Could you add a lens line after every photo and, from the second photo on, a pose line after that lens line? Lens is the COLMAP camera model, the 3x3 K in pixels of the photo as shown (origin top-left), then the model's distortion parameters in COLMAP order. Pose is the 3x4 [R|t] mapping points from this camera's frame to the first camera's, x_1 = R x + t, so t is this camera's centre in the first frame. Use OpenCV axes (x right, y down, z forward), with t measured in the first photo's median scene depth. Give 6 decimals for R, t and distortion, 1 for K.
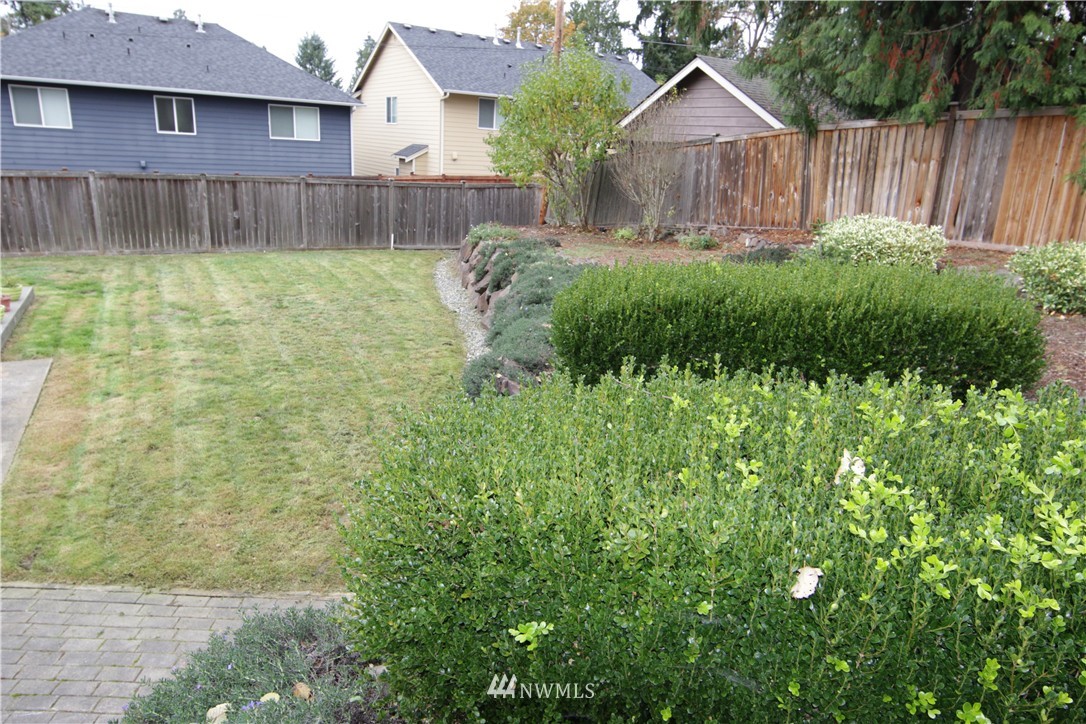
lens RADIAL K [[683.1, 0, 543.0], [0, 683.1, 362.0], [0, 0, 1]] dist [-0.020250, 0.005950]
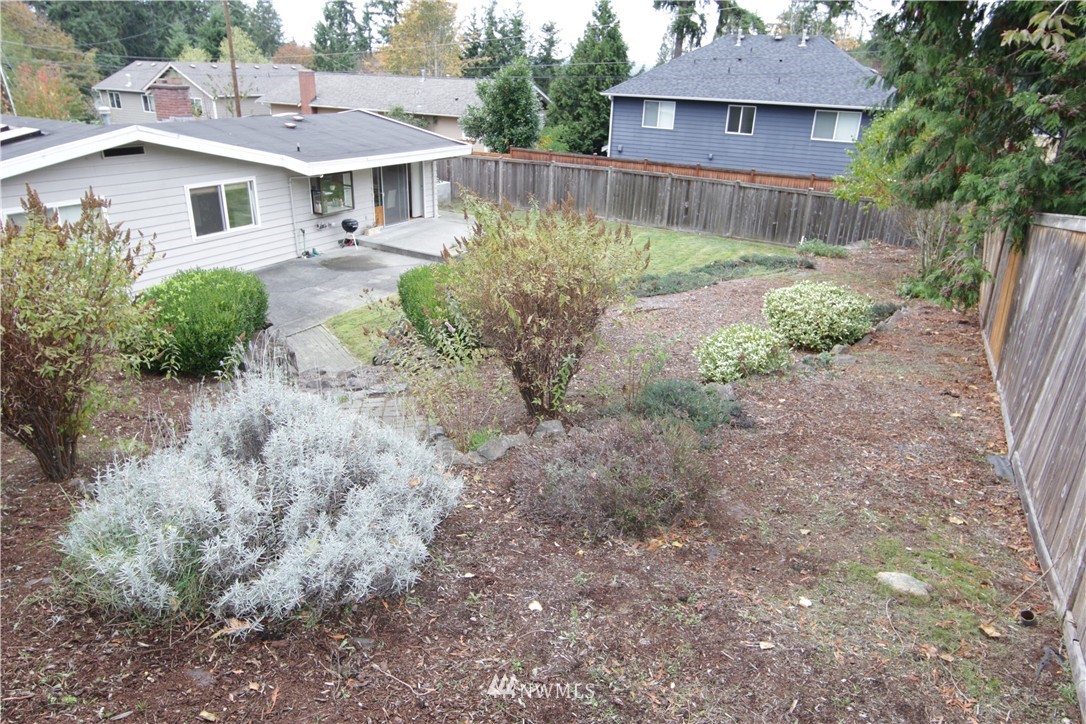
lens RADIAL K [[683.1, 0, 543.0], [0, 683.1, 362.0], [0, 0, 1]] dist [-0.020250, 0.005950]
pose [[0.520693, 0.297394, -0.800272, 0.659916], [-0.261816, 0.947825, 0.181878, -0.099586], [0.812608, 0.114821, 0.571389, 0.016547]]
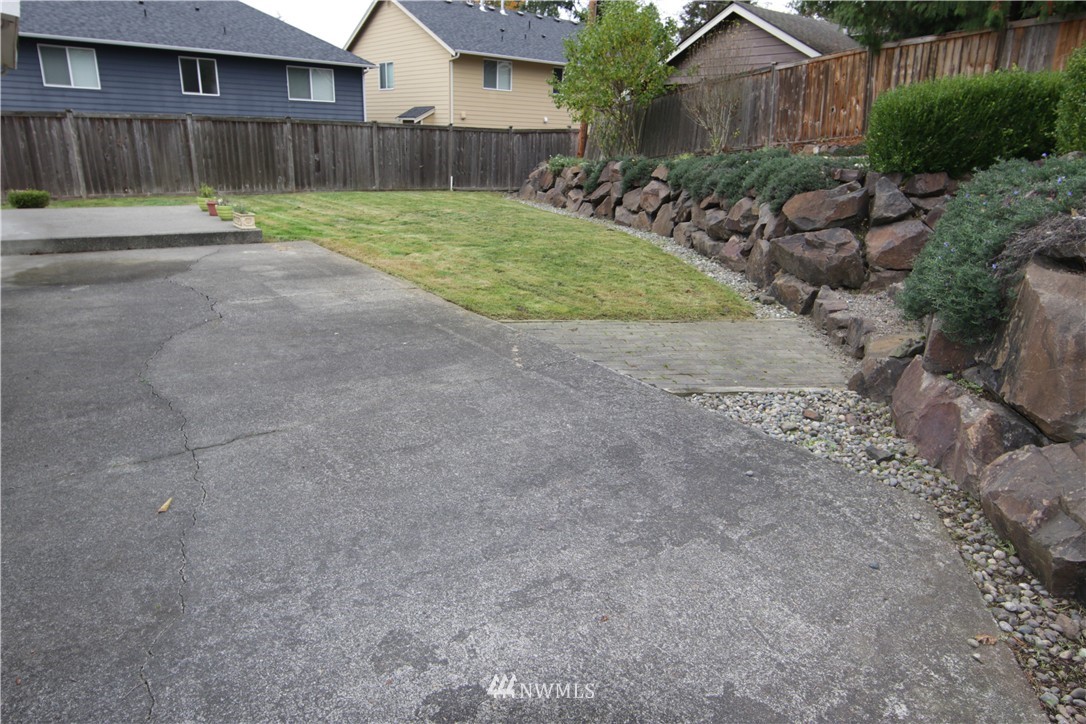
lens RADIAL K [[683.1, 0, 543.0], [0, 683.1, 362.0], [0, 0, 1]] dist [-0.020250, 0.005950]
pose [[0.991185, -0.066360, 0.114669, -0.273641], [0.064695, 0.997739, 0.018183, 0.115500], [-0.115617, -0.010604, 0.993237, -0.101812]]
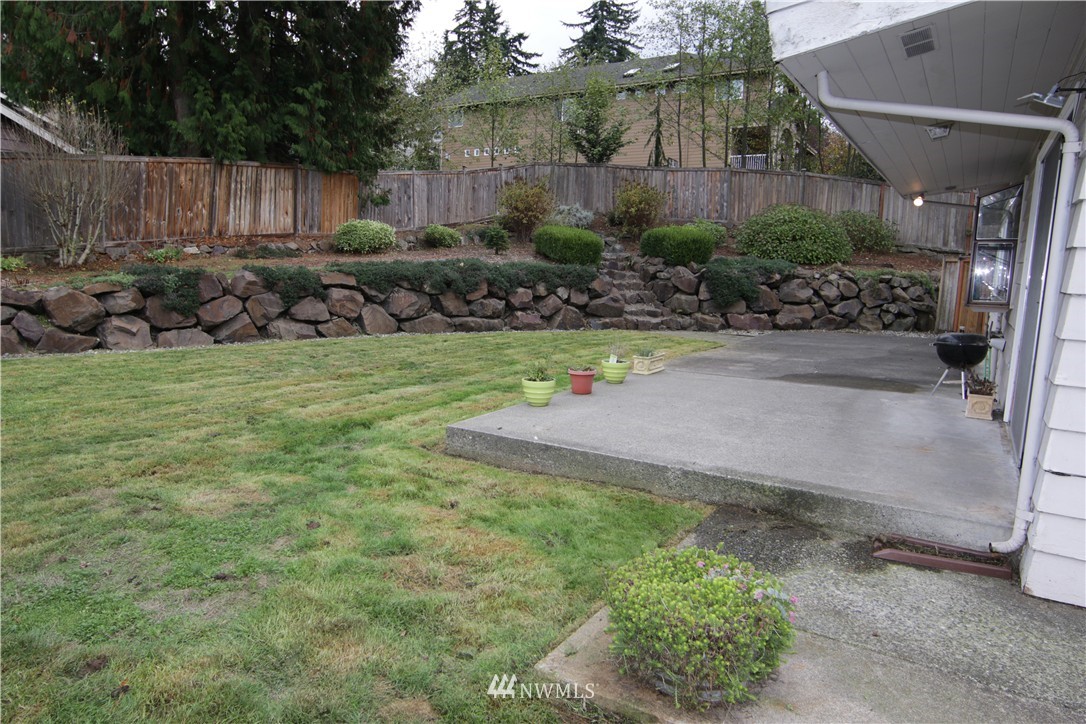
lens RADIAL K [[683.1, 0, 543.0], [0, 683.1, 362.0], [0, 0, 1]] dist [-0.020250, 0.005950]
pose [[-0.483242, -0.198048, 0.852792, -0.880033], [0.210077, 0.919388, 0.332556, -0.217799], [-0.849909, 0.339857, -0.402682, 0.848173]]
